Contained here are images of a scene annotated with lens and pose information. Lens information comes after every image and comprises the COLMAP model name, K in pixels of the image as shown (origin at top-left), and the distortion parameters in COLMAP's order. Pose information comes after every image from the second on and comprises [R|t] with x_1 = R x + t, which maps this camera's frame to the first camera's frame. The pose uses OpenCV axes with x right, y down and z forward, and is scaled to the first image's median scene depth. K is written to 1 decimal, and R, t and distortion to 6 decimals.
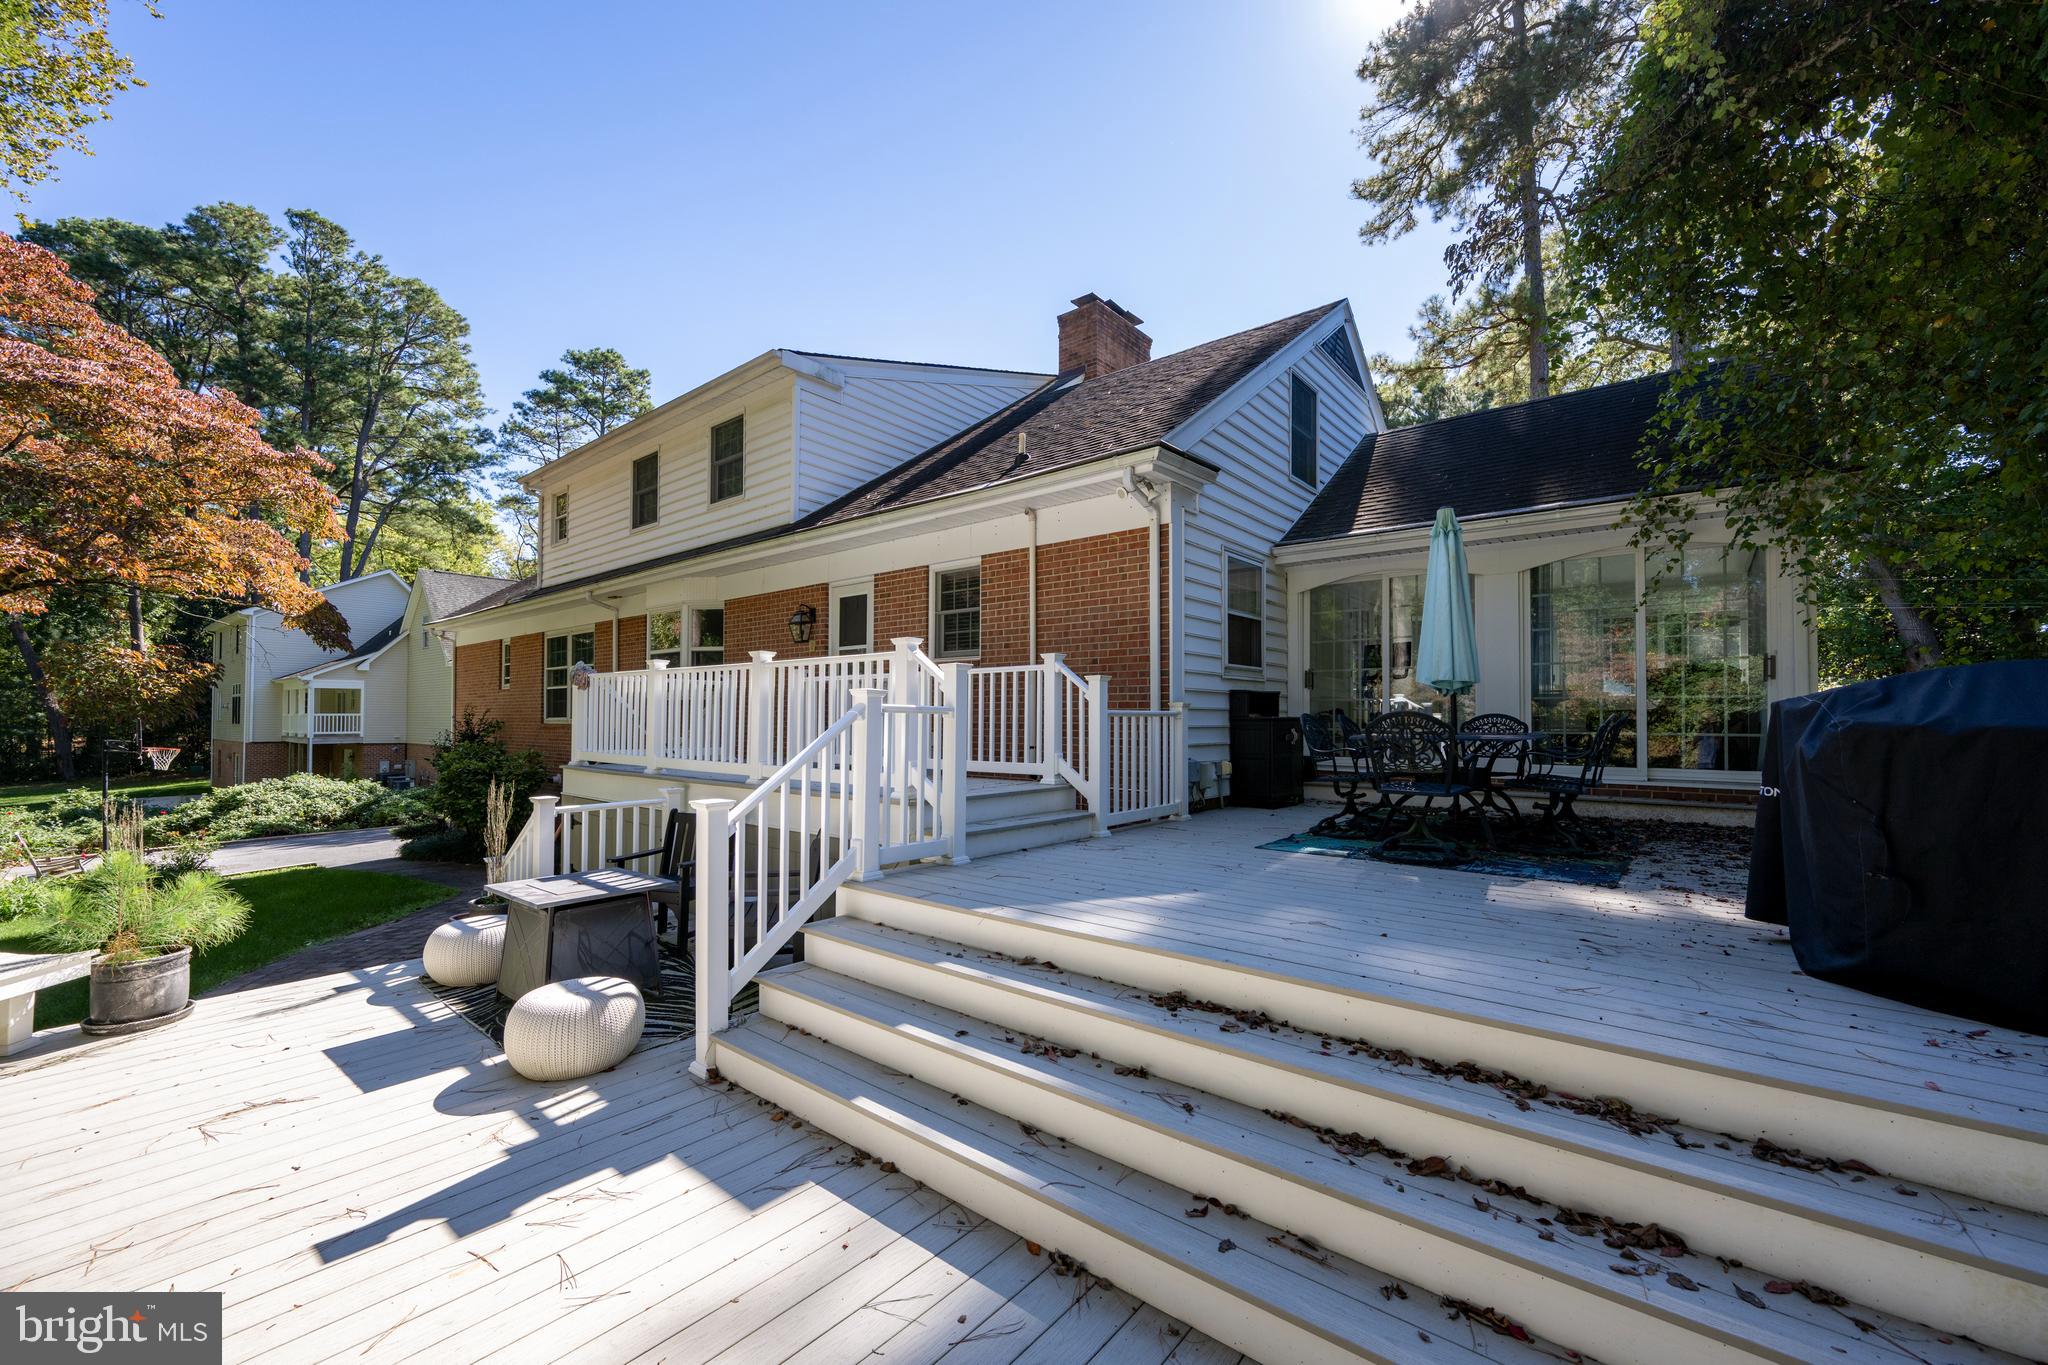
lens RADIAL K [[812.1, 0, 1028.2], [0, 812.1, 702.1], [0, 0, 1]] dist [-0.000704, 0.000100]
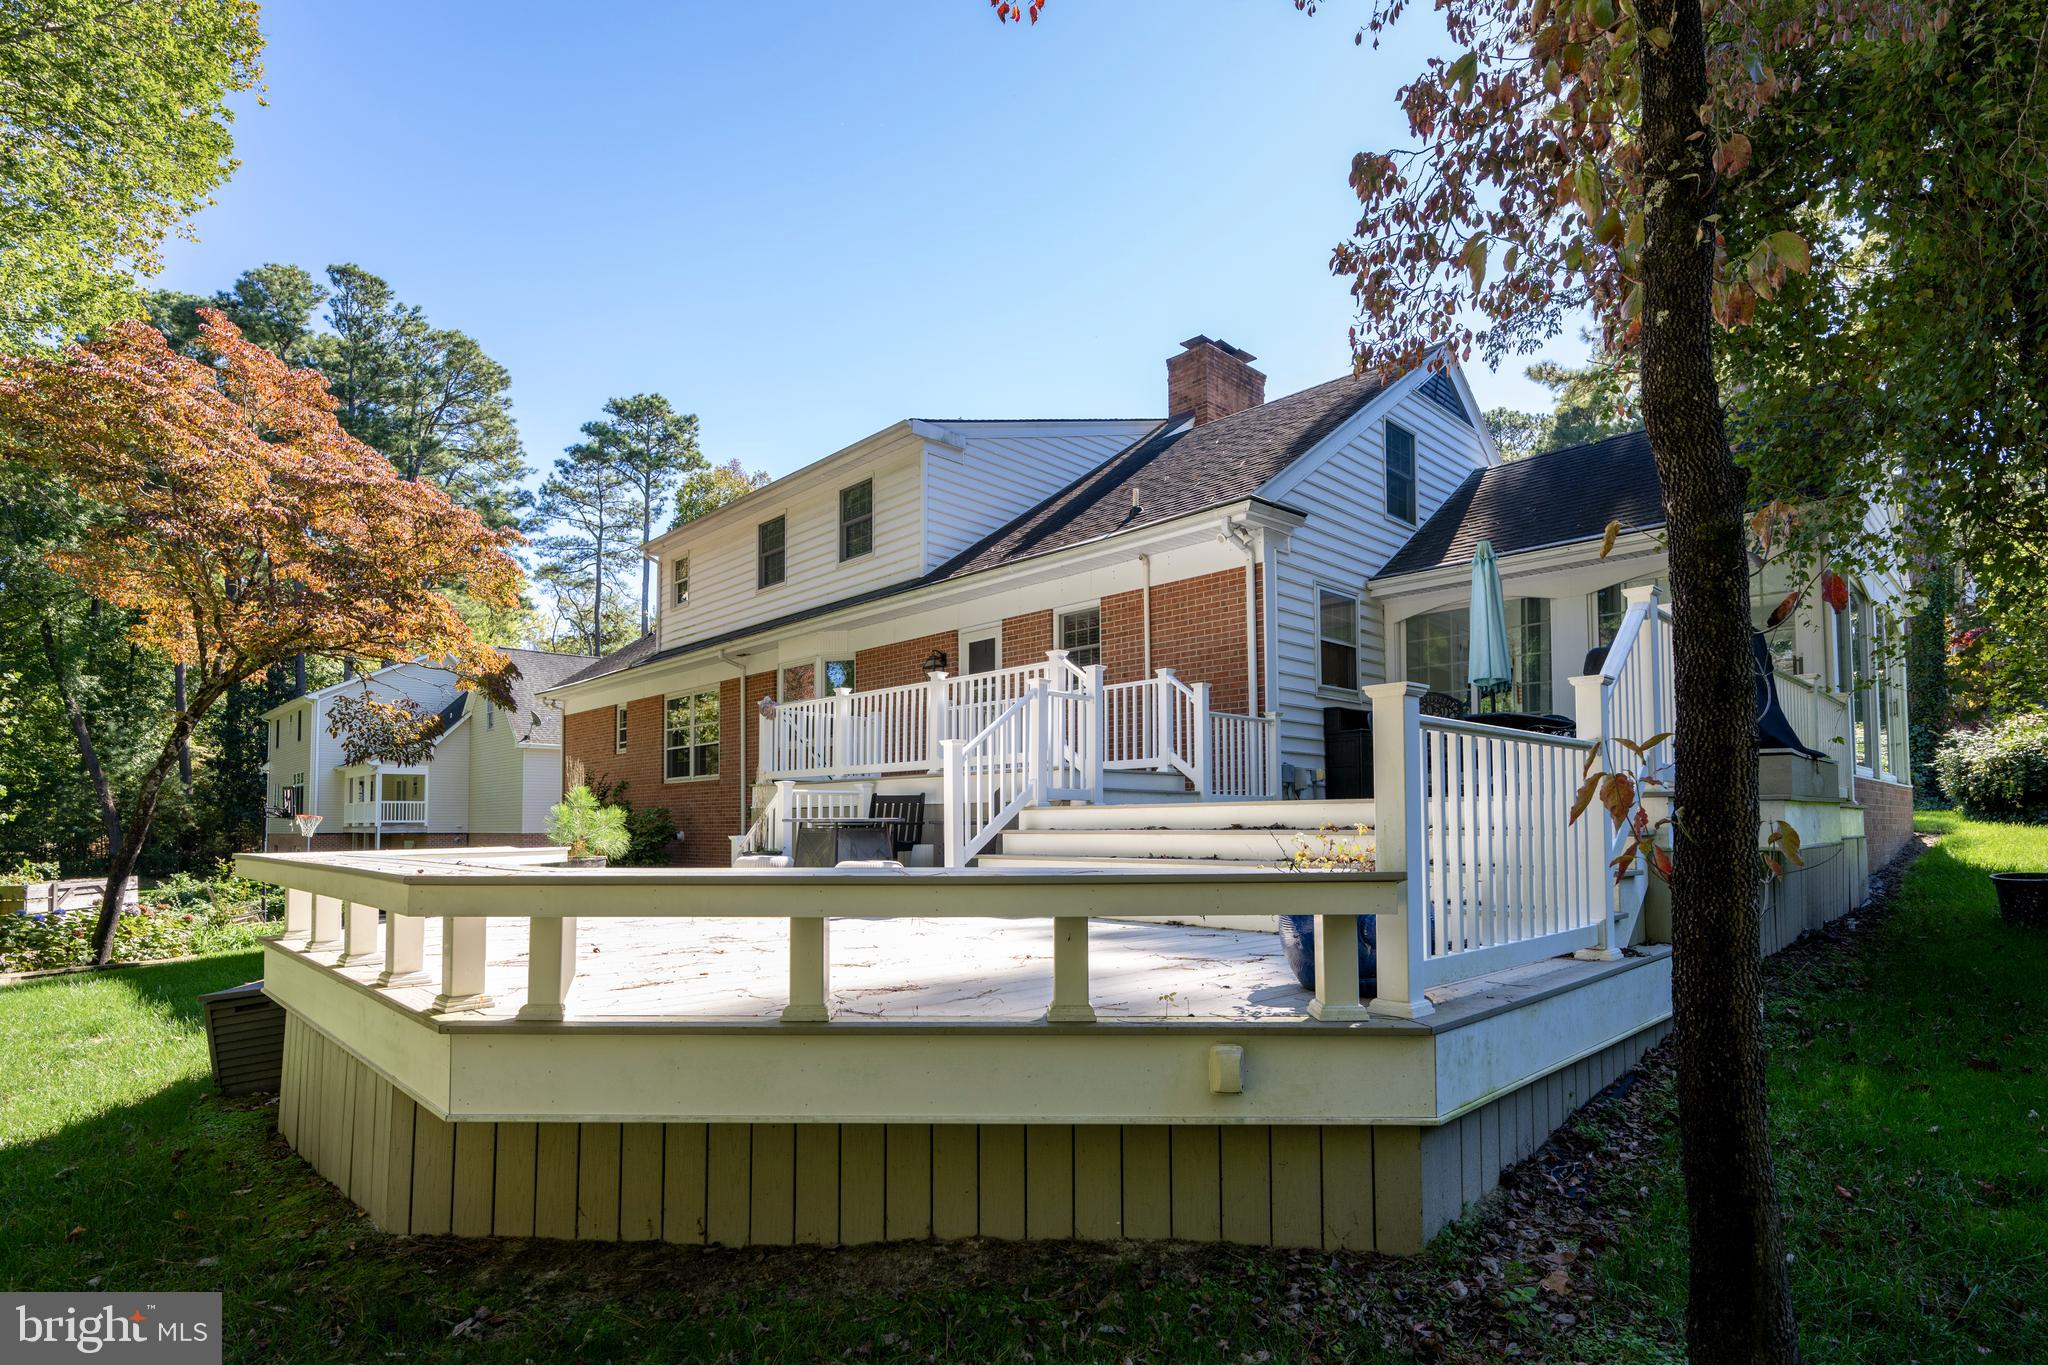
lens RADIAL K [[1009.9, 0, 1026.3], [0, 1009.9, 785.0], [0, 0, 1]] dist [0.003905, -0.000097]
pose [[0.993829, -0.013497, -0.110096, -0.007295], [0.011978, 0.999824, -0.014451, 0.078786], [0.110272, 0.013043, 0.993816, -0.321890]]
